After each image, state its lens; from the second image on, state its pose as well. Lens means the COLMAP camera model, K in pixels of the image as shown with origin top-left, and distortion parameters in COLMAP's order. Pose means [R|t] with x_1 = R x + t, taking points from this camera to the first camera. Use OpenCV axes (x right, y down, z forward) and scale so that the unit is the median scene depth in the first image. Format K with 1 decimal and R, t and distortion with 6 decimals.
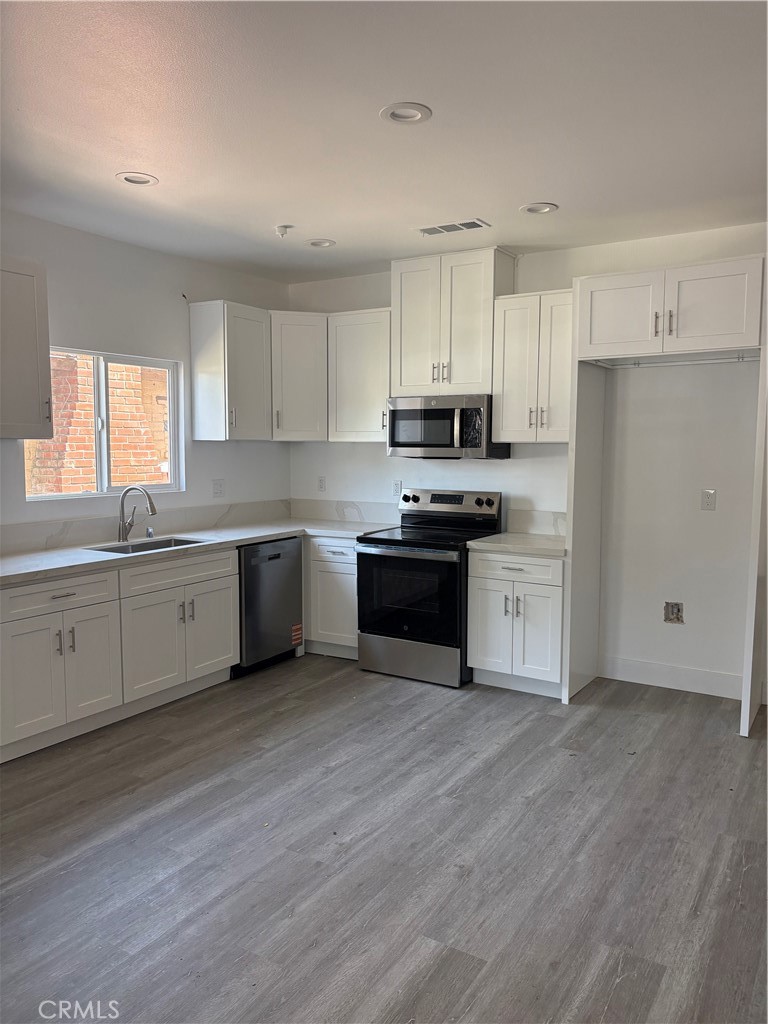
lens RADIAL K [[778.3, 0, 384.2], [0, 778.3, 513.0], [0, 0, 1]] dist [0.007159, -0.000536]
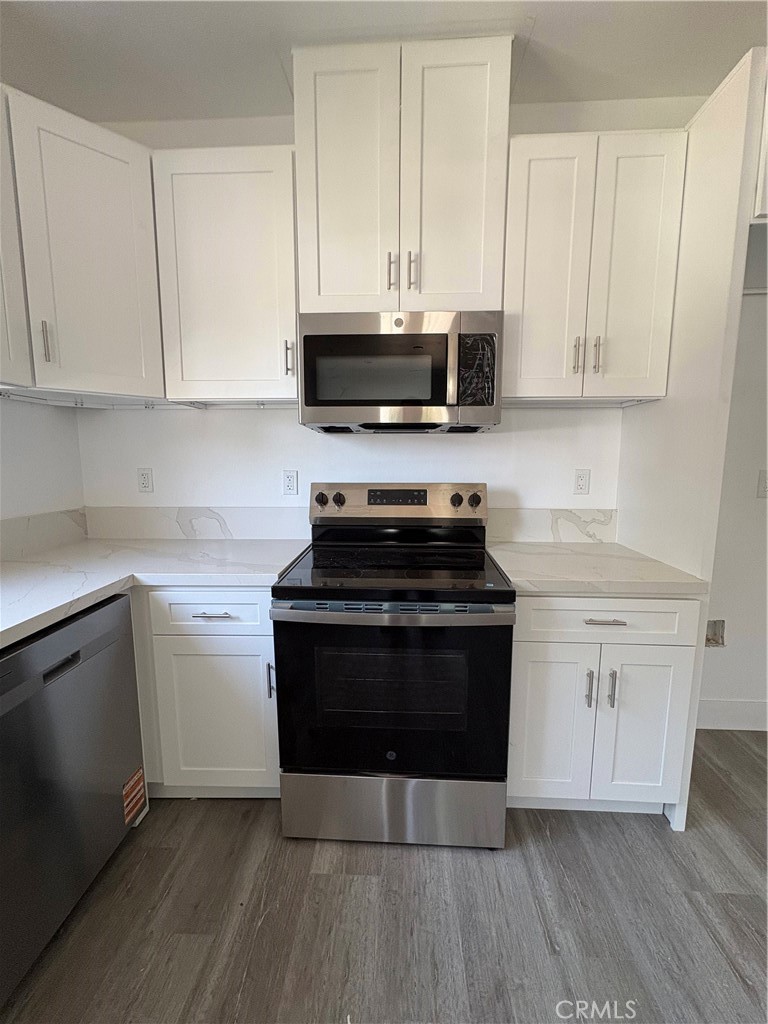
lens RADIAL K [[440.3, 0, 382.4], [0, 440.3, 510.0], [0, 0, 1]] dist [-0.006775, 0.000981]
pose [[0.870518, -0.063819, 0.487980, -0.101404], [0.046528, 0.997787, 0.047492, -0.025489], [-0.489932, -0.018638, 0.871562, 0.712524]]
